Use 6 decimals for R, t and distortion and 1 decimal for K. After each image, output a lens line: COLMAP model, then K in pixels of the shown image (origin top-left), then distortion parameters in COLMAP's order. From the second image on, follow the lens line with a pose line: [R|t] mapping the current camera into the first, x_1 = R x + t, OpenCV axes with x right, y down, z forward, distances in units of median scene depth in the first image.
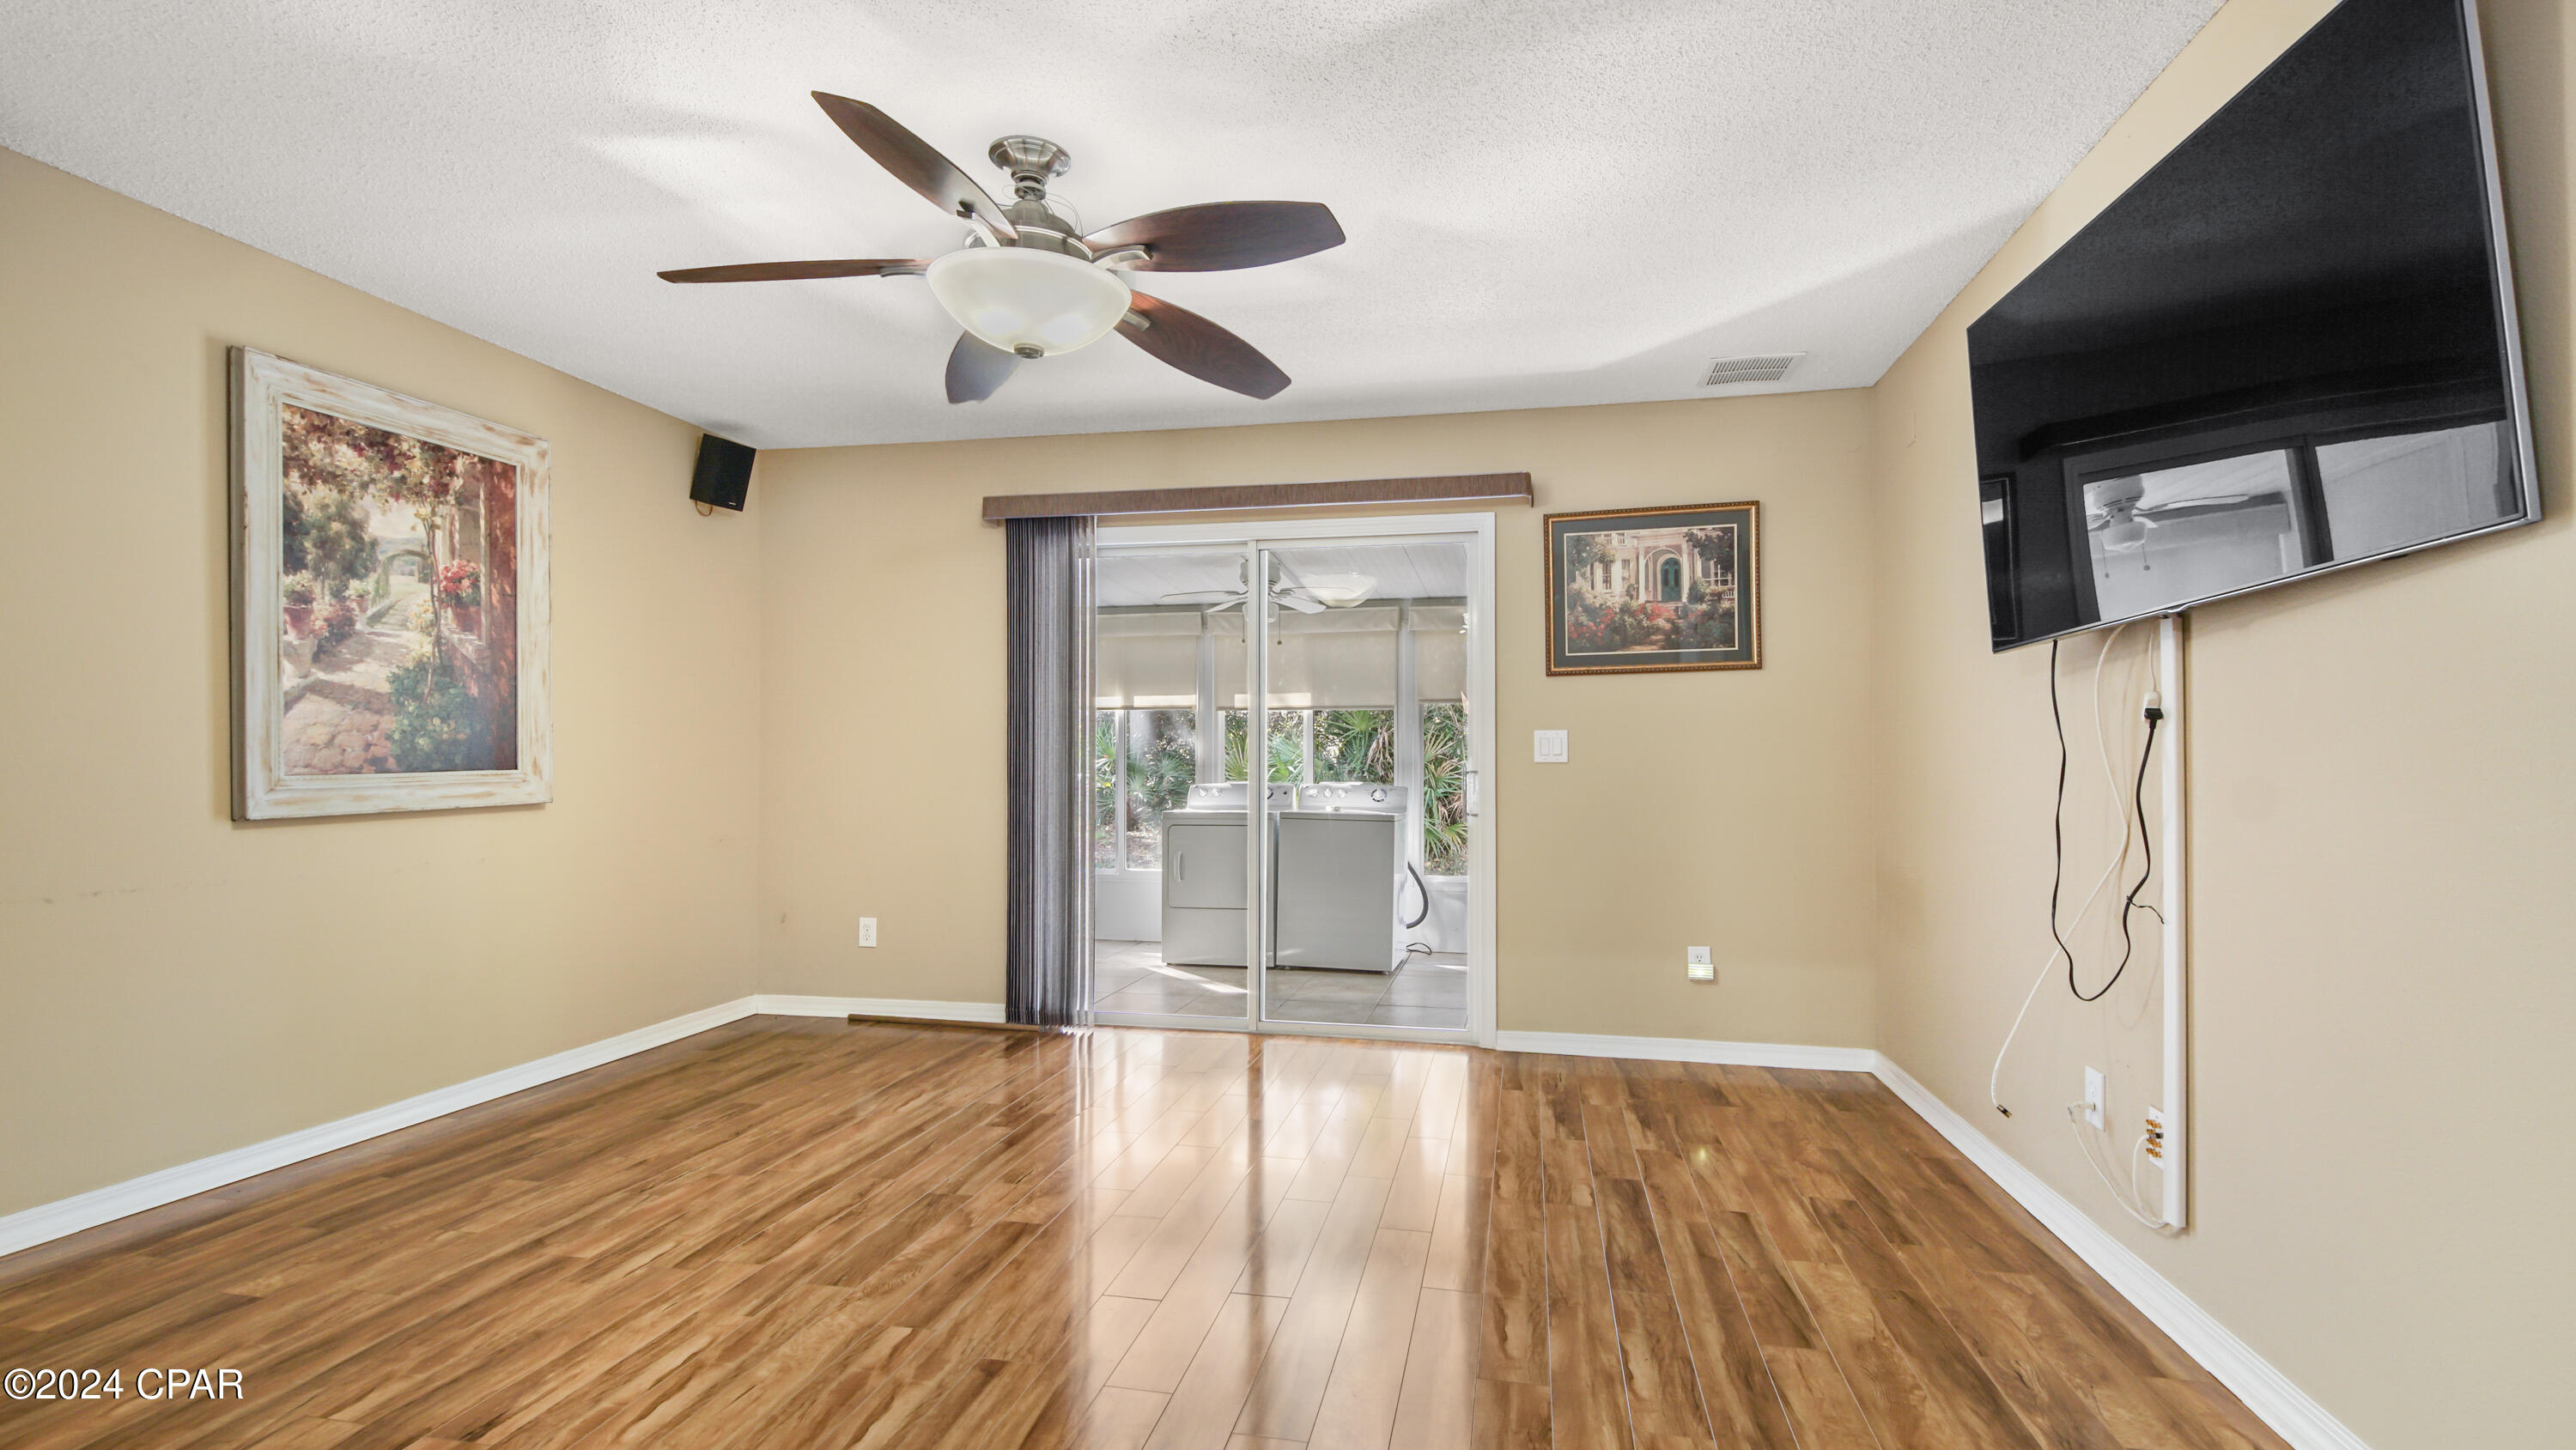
lens RADIAL K [[1186.4, 0, 1277.4], [0, 1186.4, 756.6], [0, 0, 1]] dist [0.025733, -0.000166]
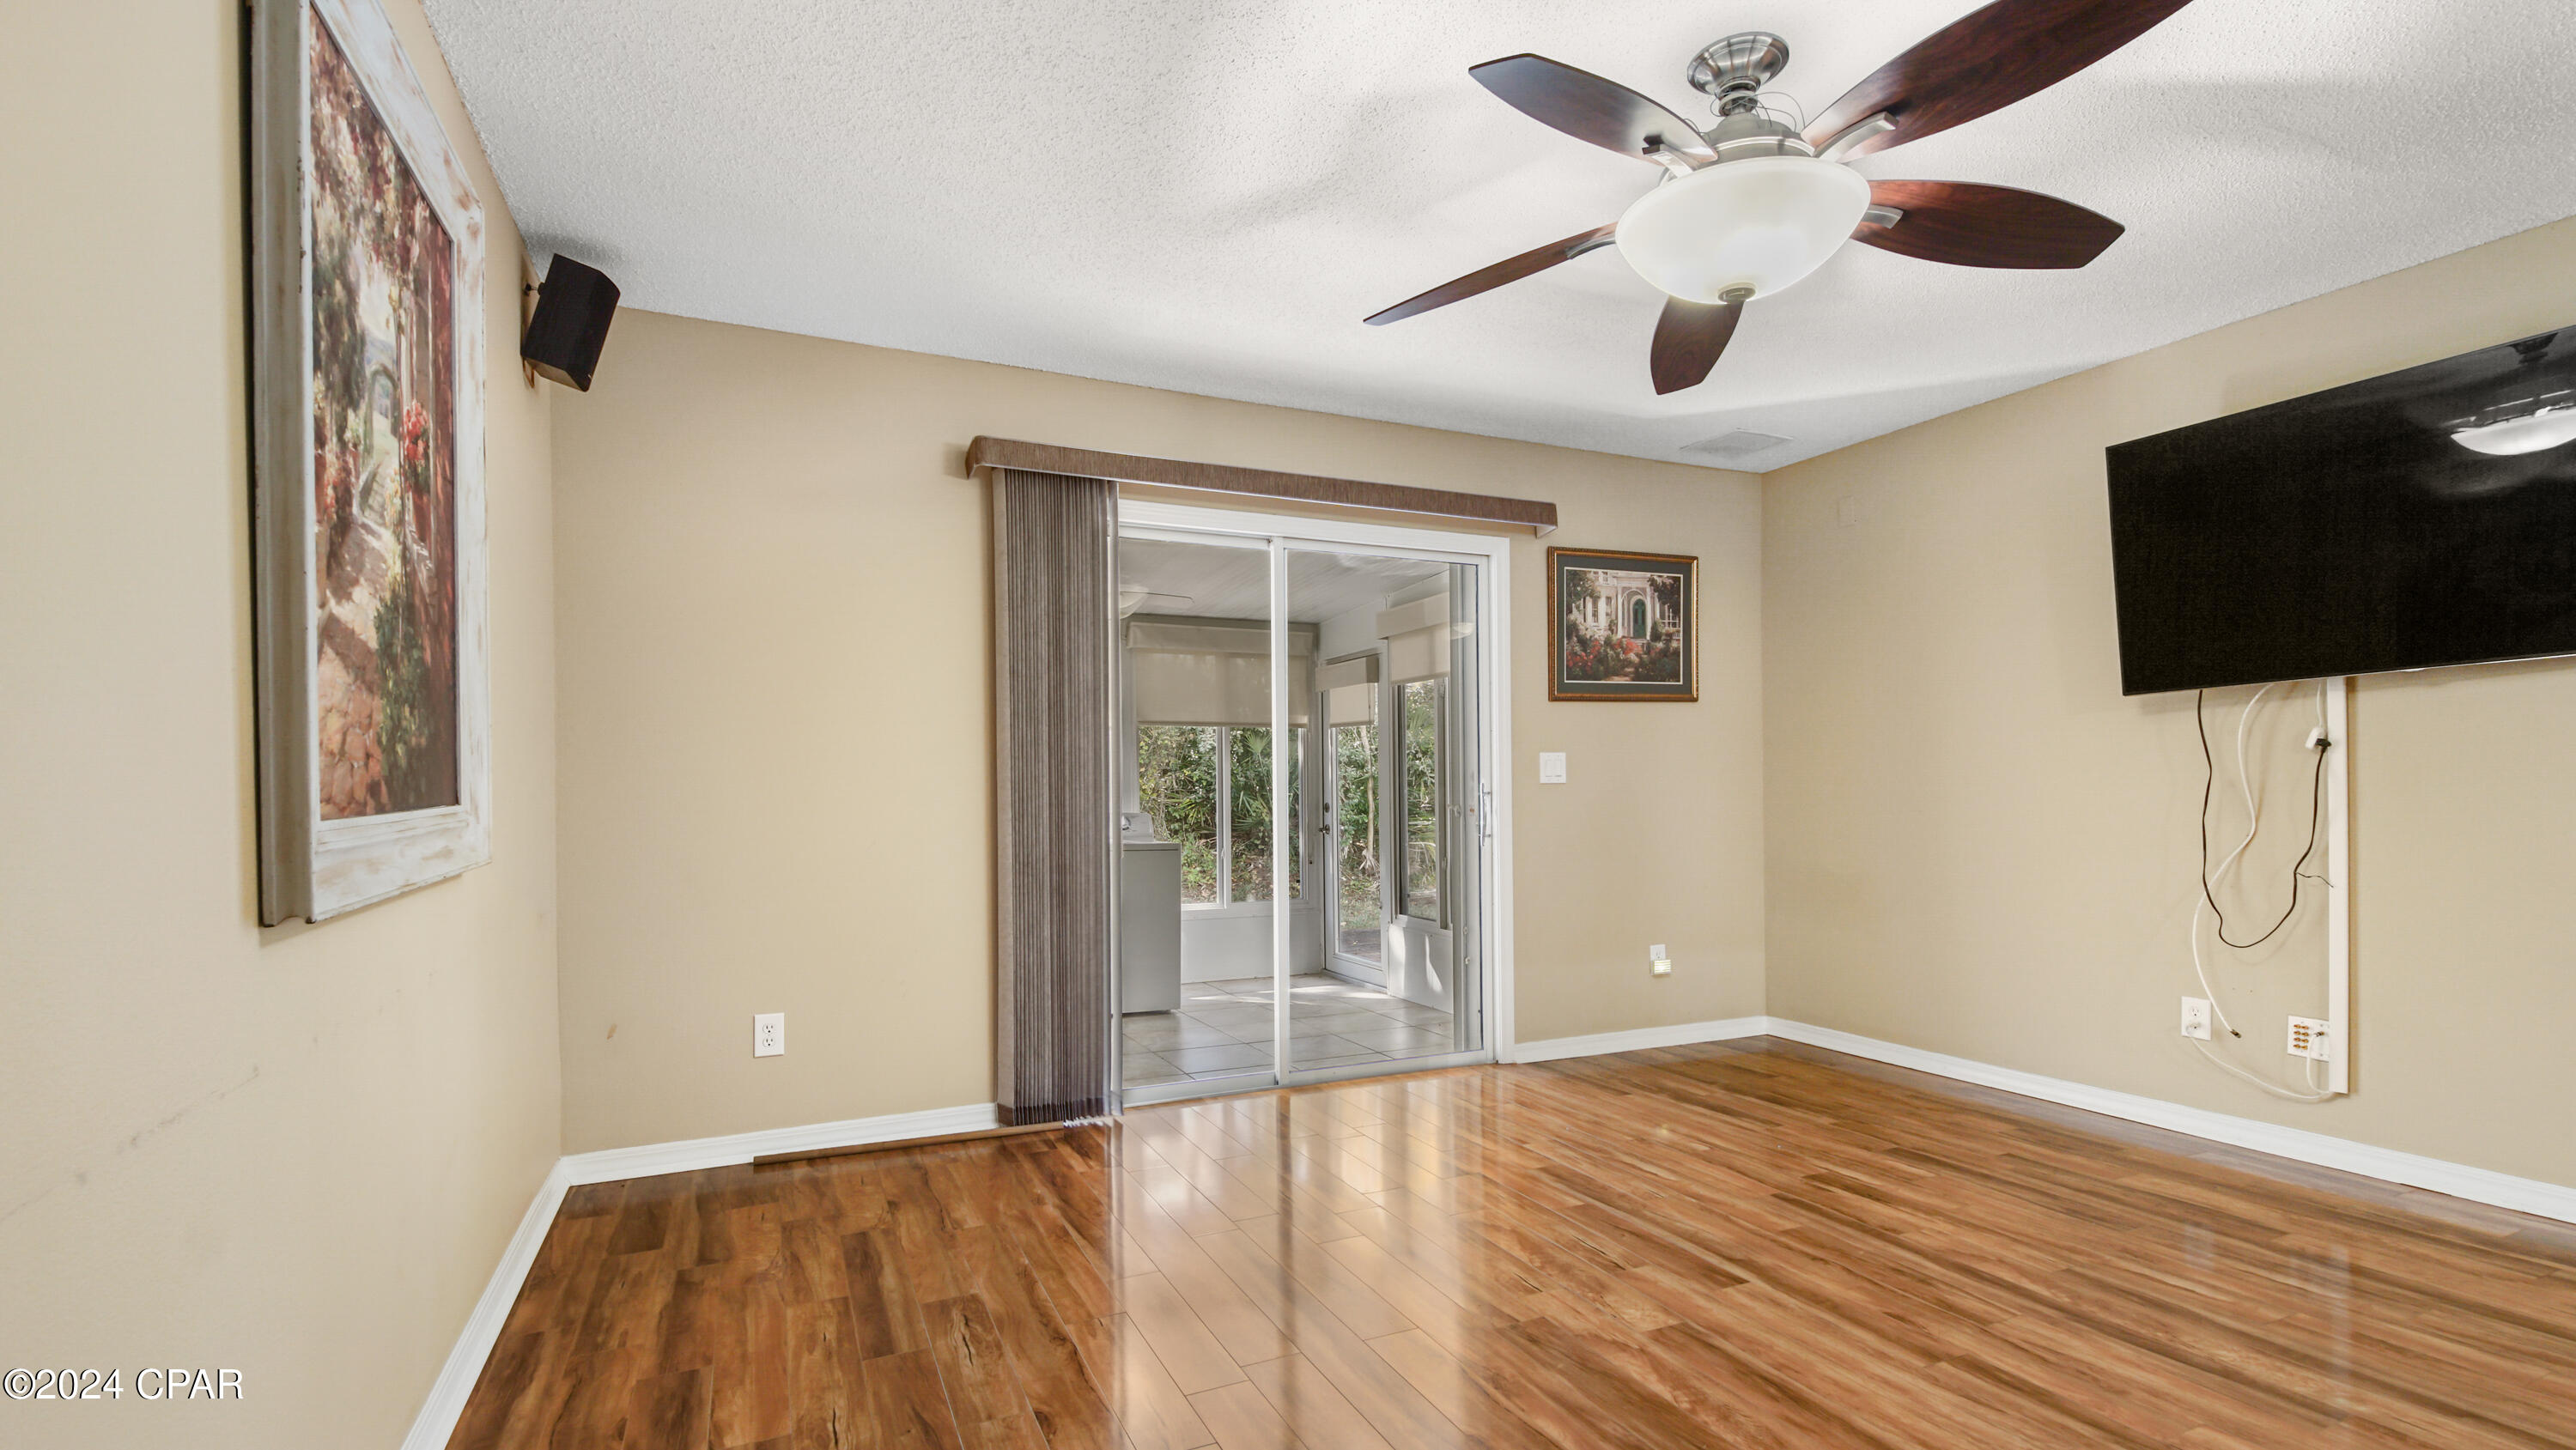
lens RADIAL K [[1167.5, 0, 1293.5], [0, 1167.5, 795.2], [0, 0, 1]] dist [0.017937, -0.000691]
pose [[0.803887, -0.011338, 0.594674, -0.659982], [0.005726, 0.999919, 0.011325, 0.002680], [-0.594755, -0.005699, 0.803887, 0.353394]]
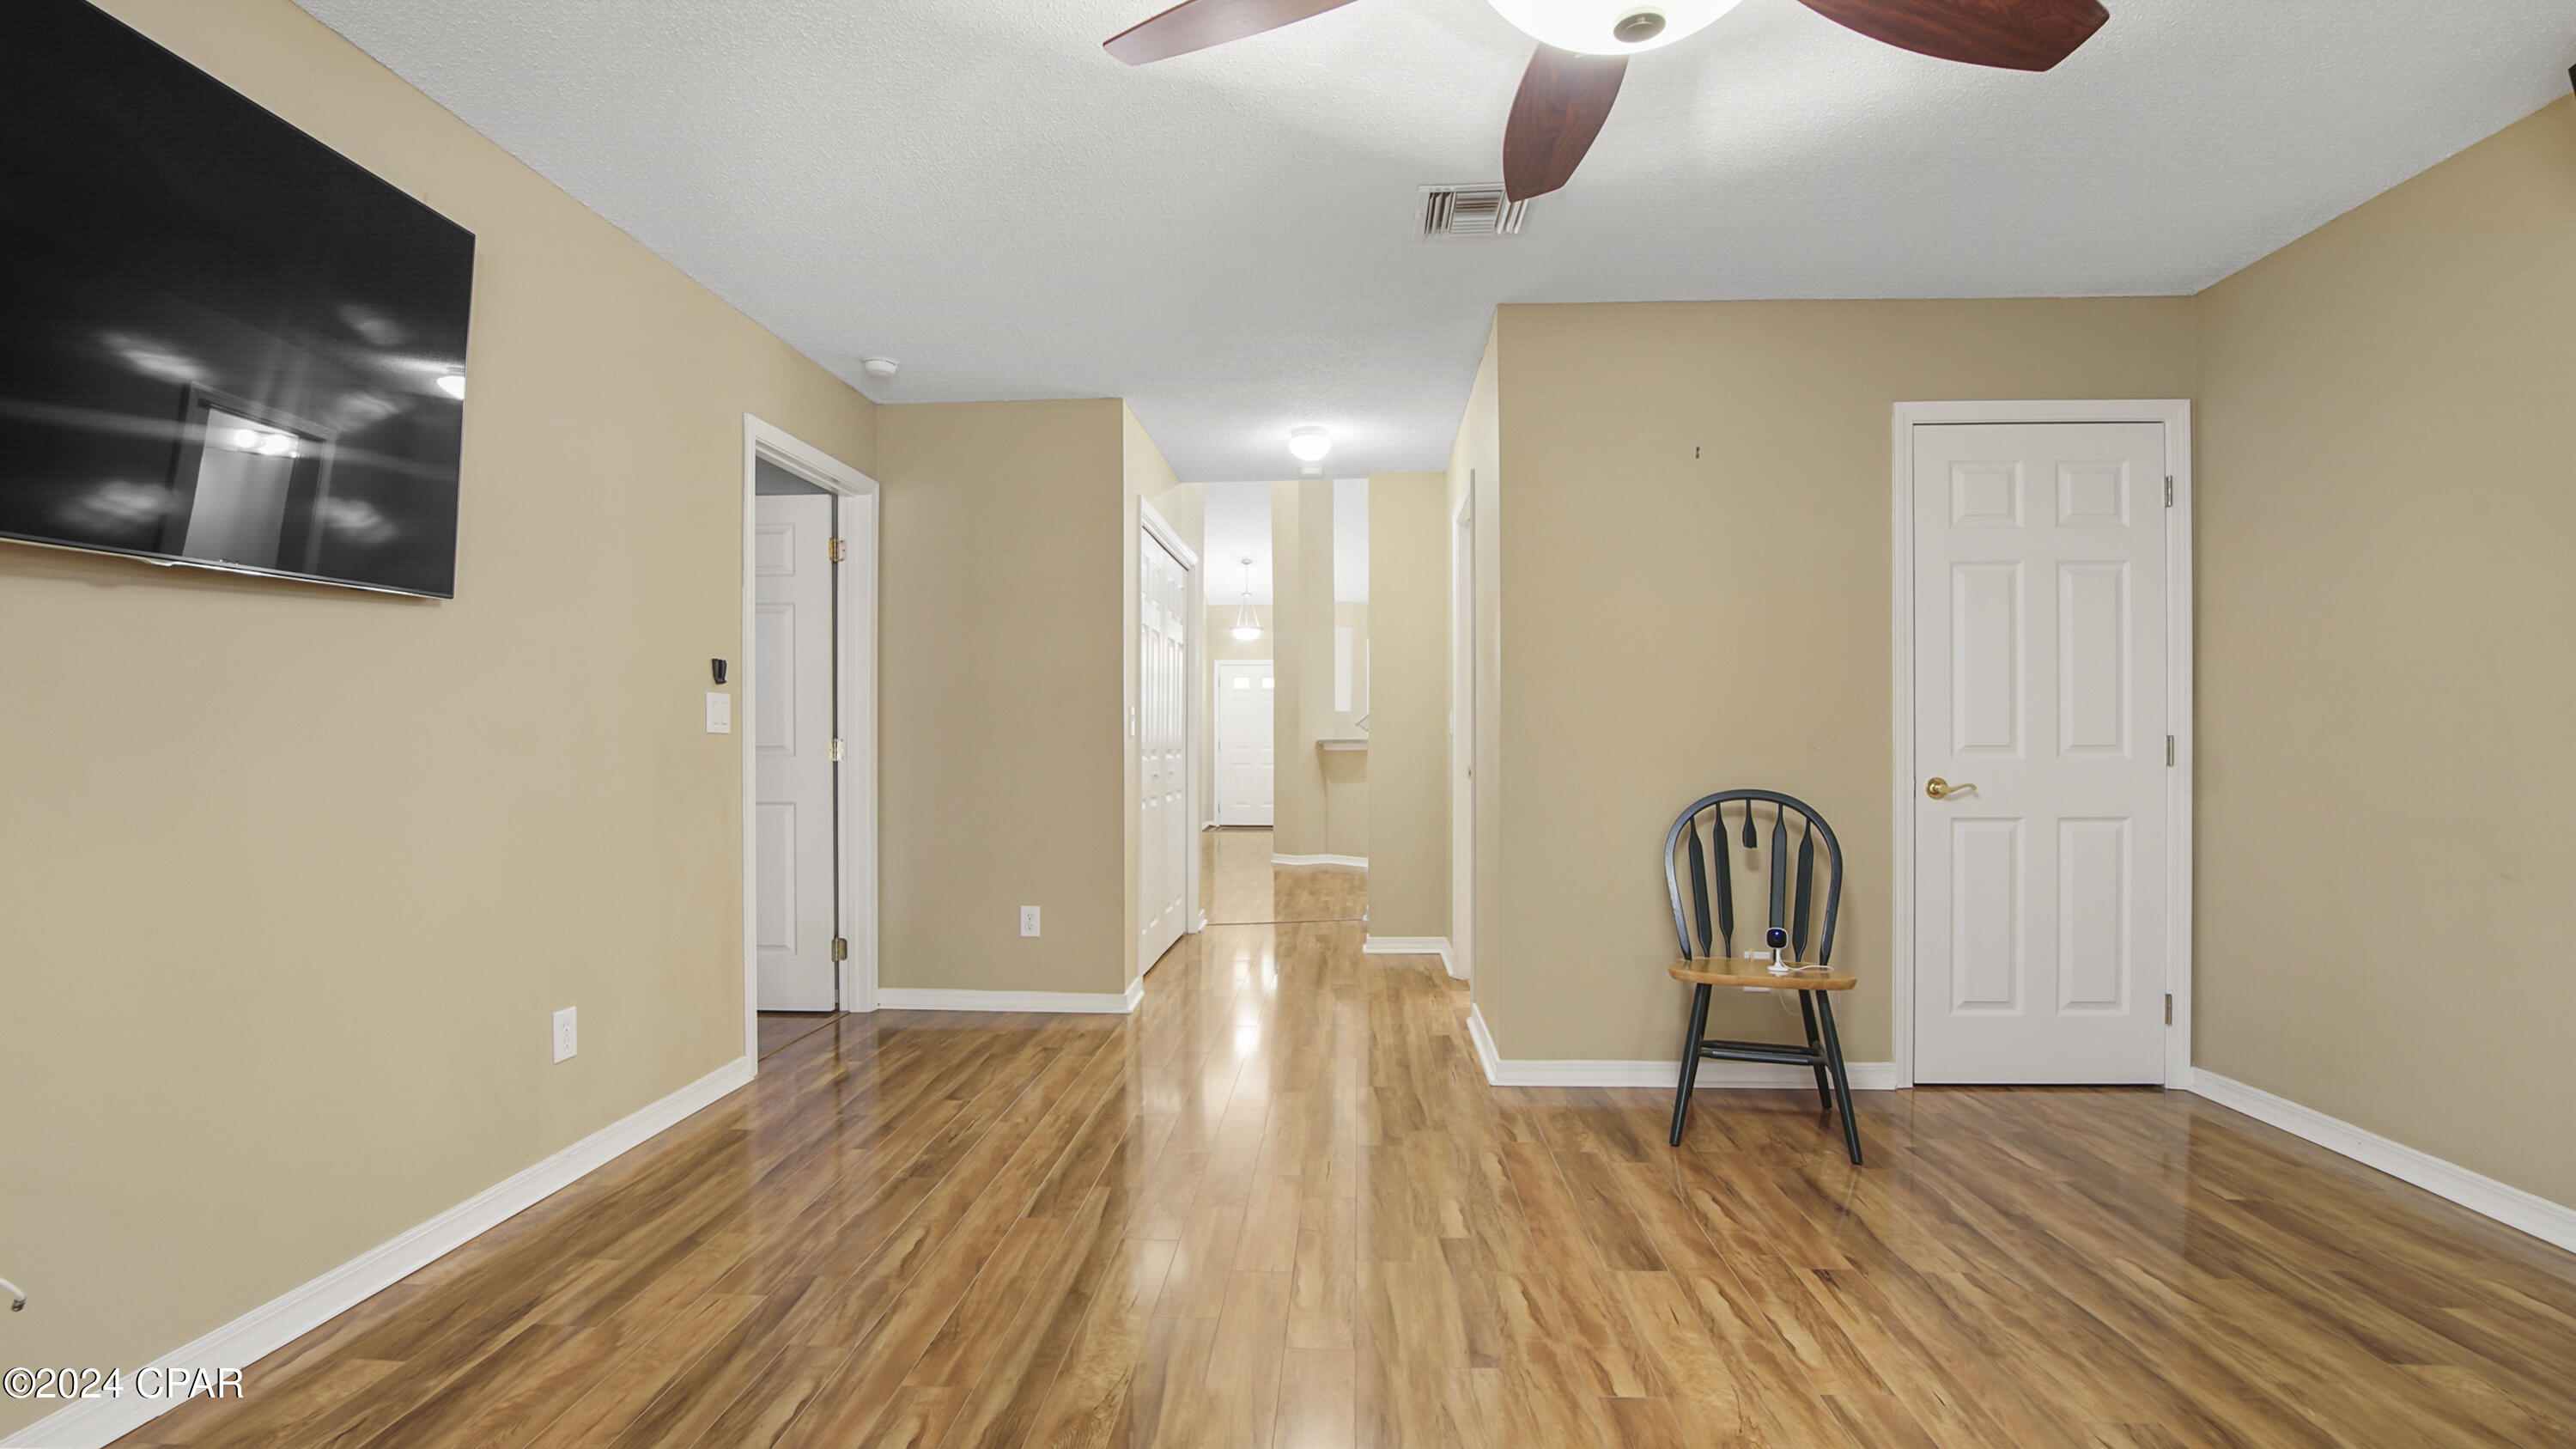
lens RADIAL K [[1176.0, 0, 1276.7], [0, 1176.0, 738.3], [0, 0, 1]] dist [-0.037094, -0.000056]
pose [[-0.990400, 0.000194, -0.138231, 0.030671], [0.001581, 0.999950, -0.009920, 0.008601], [0.138222, -0.010043, -0.990350, 1.052335]]
